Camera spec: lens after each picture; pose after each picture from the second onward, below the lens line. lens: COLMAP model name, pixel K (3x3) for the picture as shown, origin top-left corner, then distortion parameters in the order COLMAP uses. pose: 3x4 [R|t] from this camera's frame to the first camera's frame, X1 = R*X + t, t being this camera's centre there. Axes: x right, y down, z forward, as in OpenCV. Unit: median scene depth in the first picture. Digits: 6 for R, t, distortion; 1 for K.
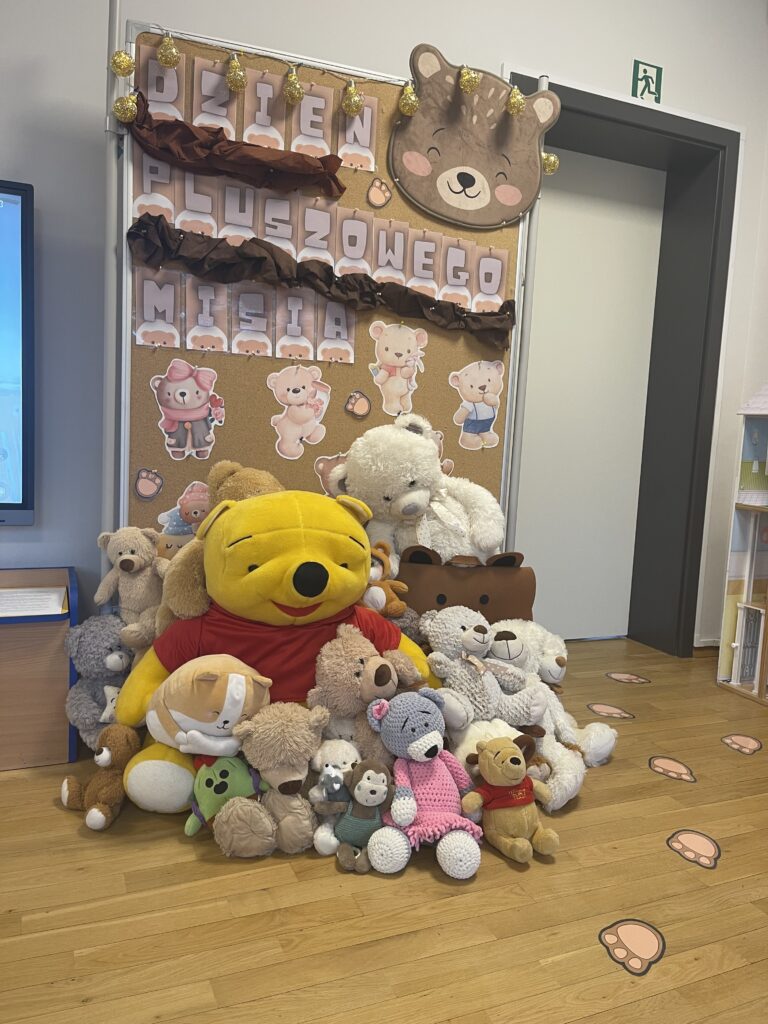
lens RADIAL K [[746.2, 0, 379.2], [0, 746.2, 503.7], [0, 0, 1]] dist [0.041911, -0.001078]
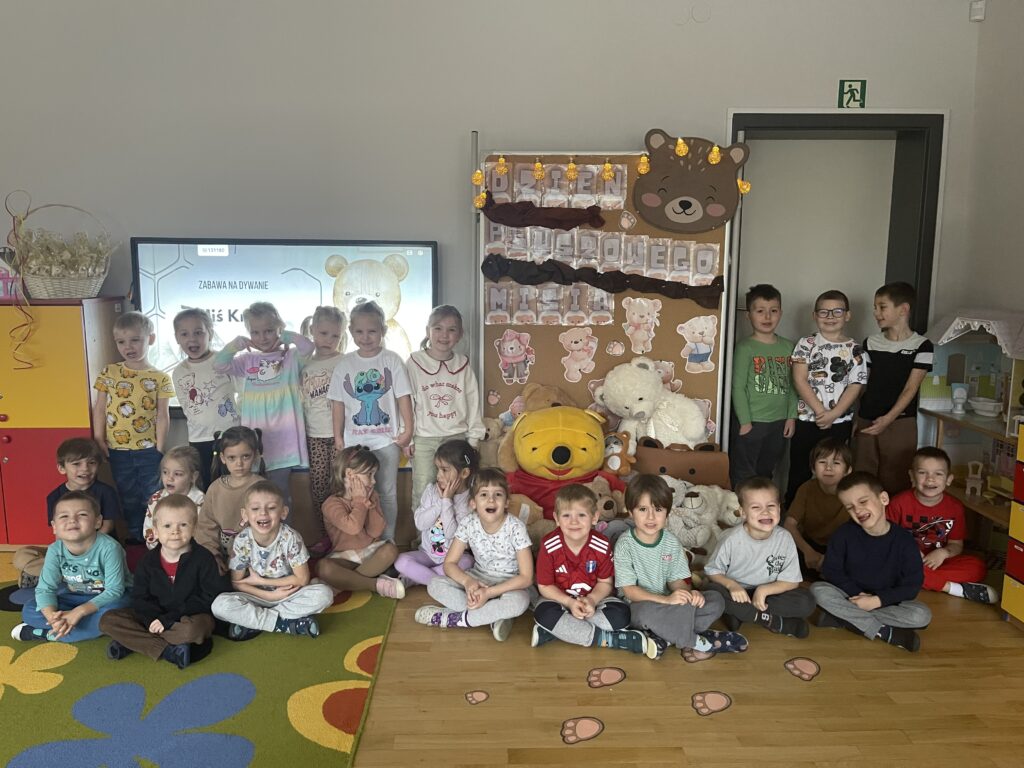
lens RADIAL K [[746.2, 0, 510.9], [0, 746.2, 385.3], [0, 0, 1]] dist [0.041911, -0.001078]
pose [[0.935692, 0.013194, -0.352572, 0.344331], [0.002139, 0.999070, 0.043062, -0.126140], [0.352812, -0.041047, 0.934793, -0.632502]]
